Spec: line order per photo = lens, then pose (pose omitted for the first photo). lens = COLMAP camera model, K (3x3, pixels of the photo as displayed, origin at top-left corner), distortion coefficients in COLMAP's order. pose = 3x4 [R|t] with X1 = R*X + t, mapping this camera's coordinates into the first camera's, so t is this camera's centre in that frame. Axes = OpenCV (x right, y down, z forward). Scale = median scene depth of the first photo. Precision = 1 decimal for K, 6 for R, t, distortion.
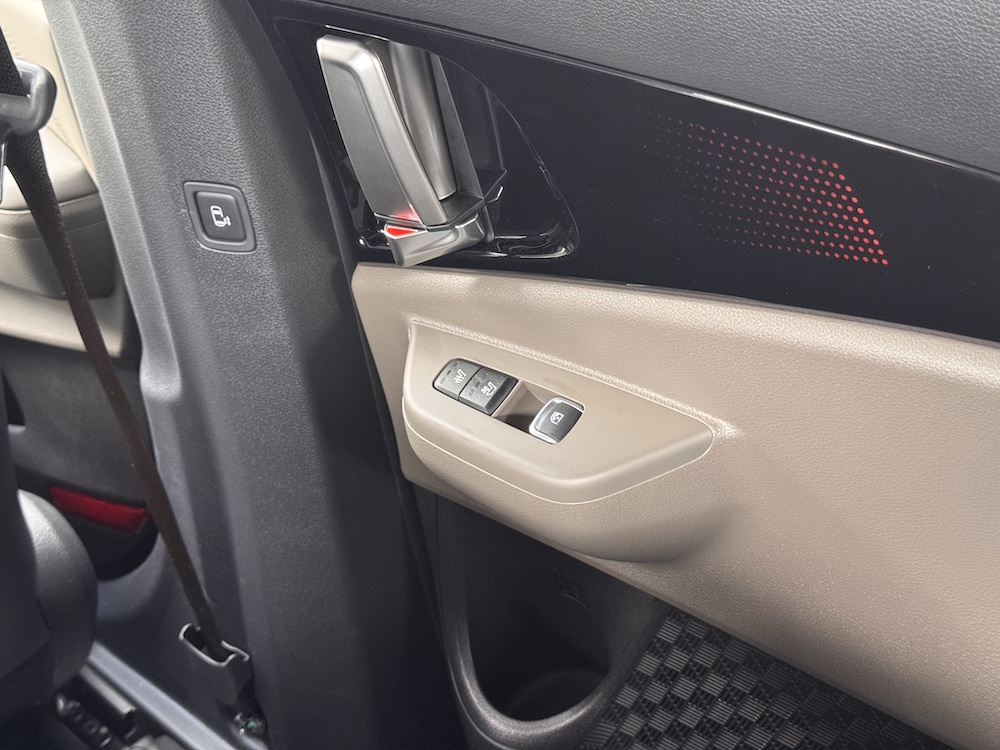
lens RADIAL K [[1396.7, 0, 500.0], [0, 1396.7, 375.0], [0, 0, 1]] dist [0.155382, -0.185323]
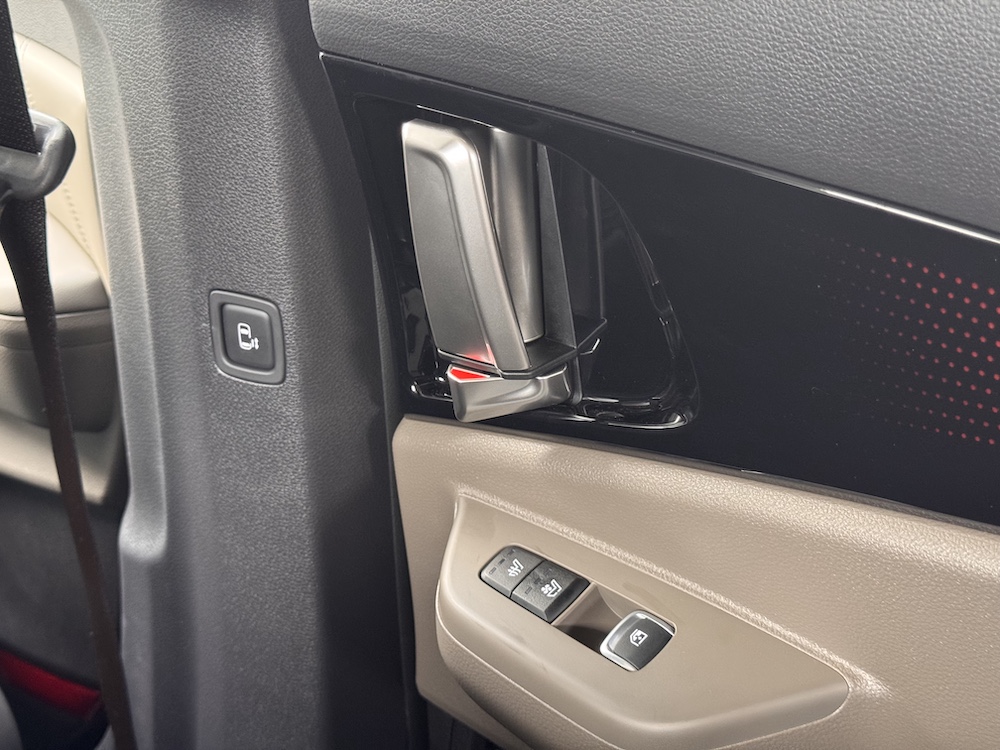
lens RADIAL K [[1396.7, 0, 500.0], [0, 1396.7, 375.0], [0, 0, 1]] dist [0.155382, -0.185323]
pose [[0.991498, 0.128920, -0.017625, -0.037676], [-0.130078, 0.978649, -0.159142, 0.021248], [-0.003268, 0.160082, 0.987098, 0.206865]]
